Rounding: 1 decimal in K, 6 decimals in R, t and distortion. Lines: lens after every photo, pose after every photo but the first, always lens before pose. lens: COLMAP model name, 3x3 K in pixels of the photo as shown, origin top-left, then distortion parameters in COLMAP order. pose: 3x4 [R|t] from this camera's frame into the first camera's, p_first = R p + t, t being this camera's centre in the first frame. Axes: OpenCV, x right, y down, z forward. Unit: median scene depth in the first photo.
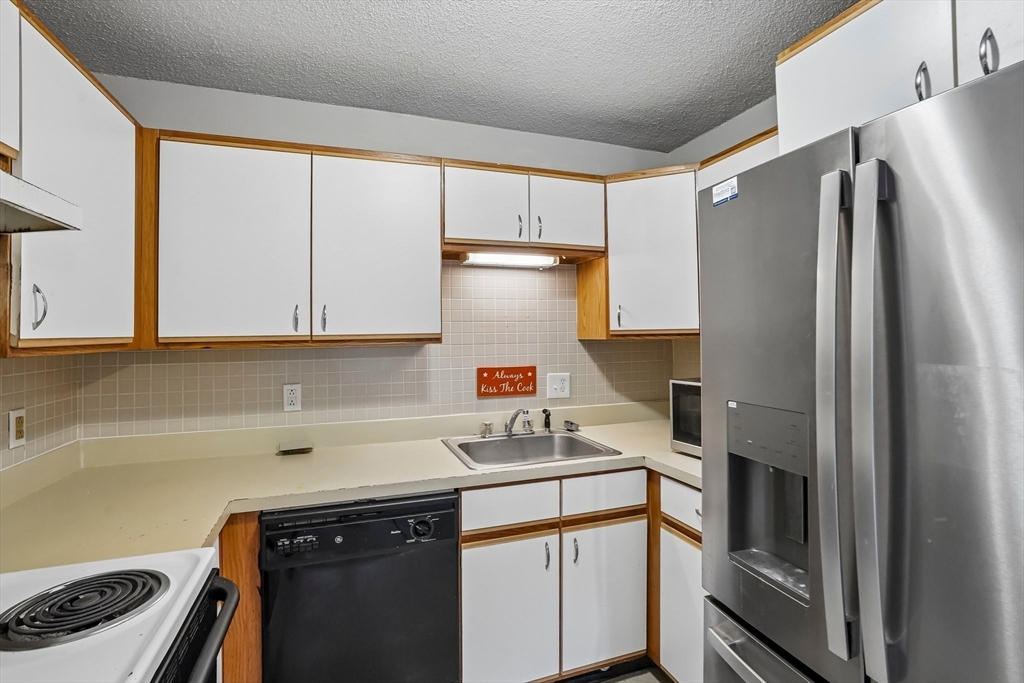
lens RADIAL K [[499.9, 0, 511.6], [0, 499.9, 318.4], [0, 0, 1]] dist [0.001553, 0.000824]
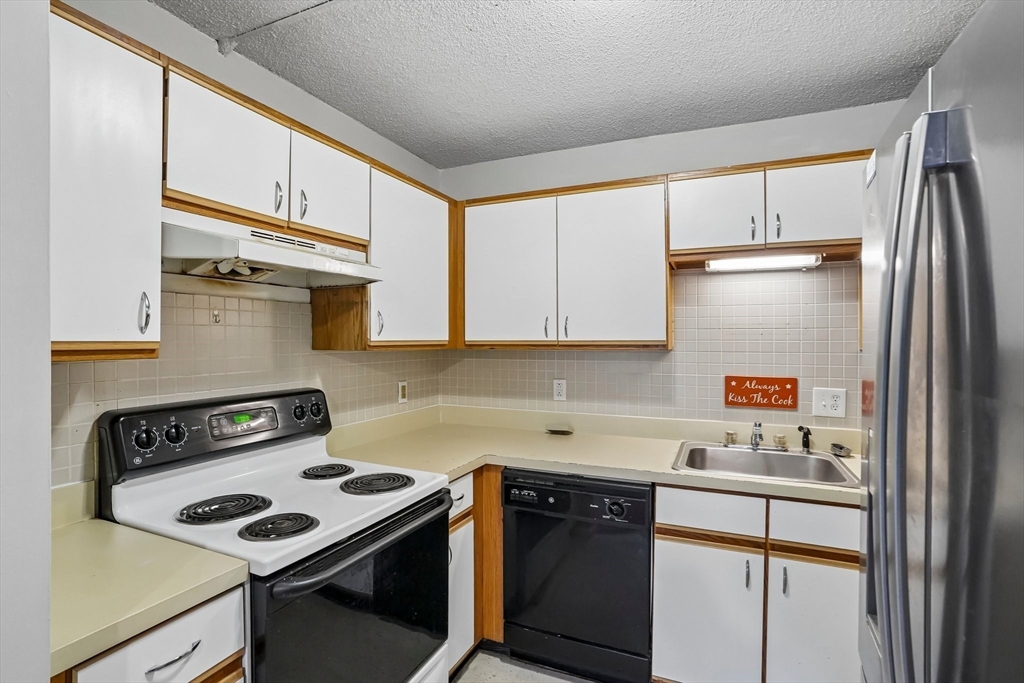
lens RADIAL K [[499.9, 0, 511.6], [0, 499.9, 318.4], [0, 0, 1]] dist [0.001553, 0.000824]
pose [[0.733747, -0.018869, -0.679161, 0.340213], [0.011077, 0.999814, -0.015811, -0.003520], [0.679333, 0.004079, 0.733819, -0.009832]]
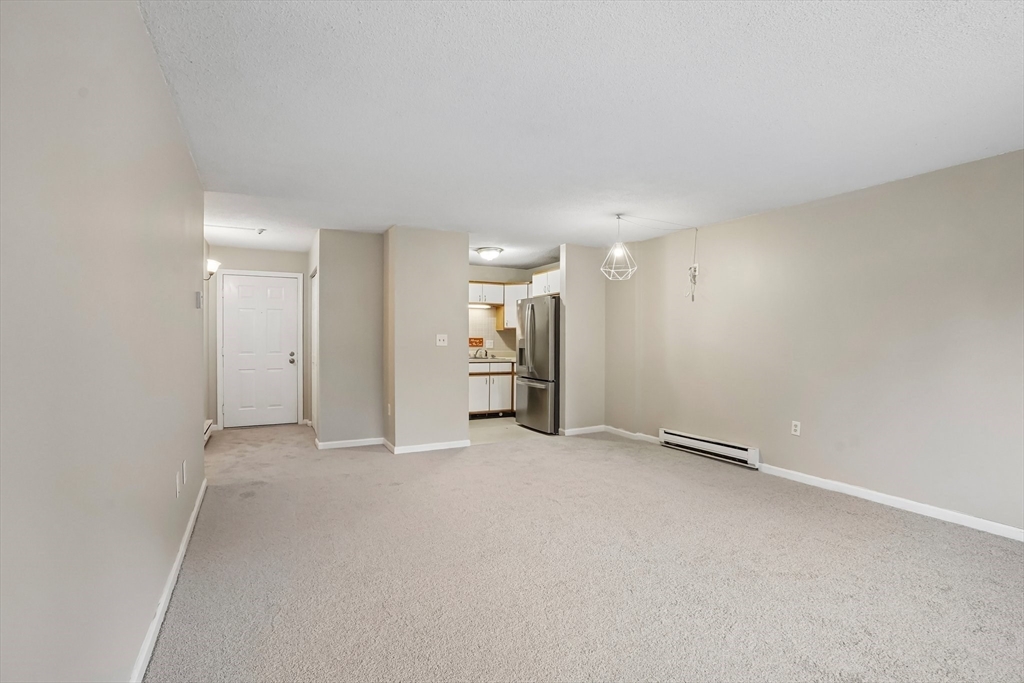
lens RADIAL K [[499.9, 0, 511.6], [0, 499.9, 318.4], [0, 0, 1]] dist [0.001553, 0.000824]
pose [[0.991395, 0.014389, 0.130111, -0.233420], [-0.014984, 0.999881, 0.003591, -0.059171], [-0.130044, -0.005510, 0.991493, -2.739125]]
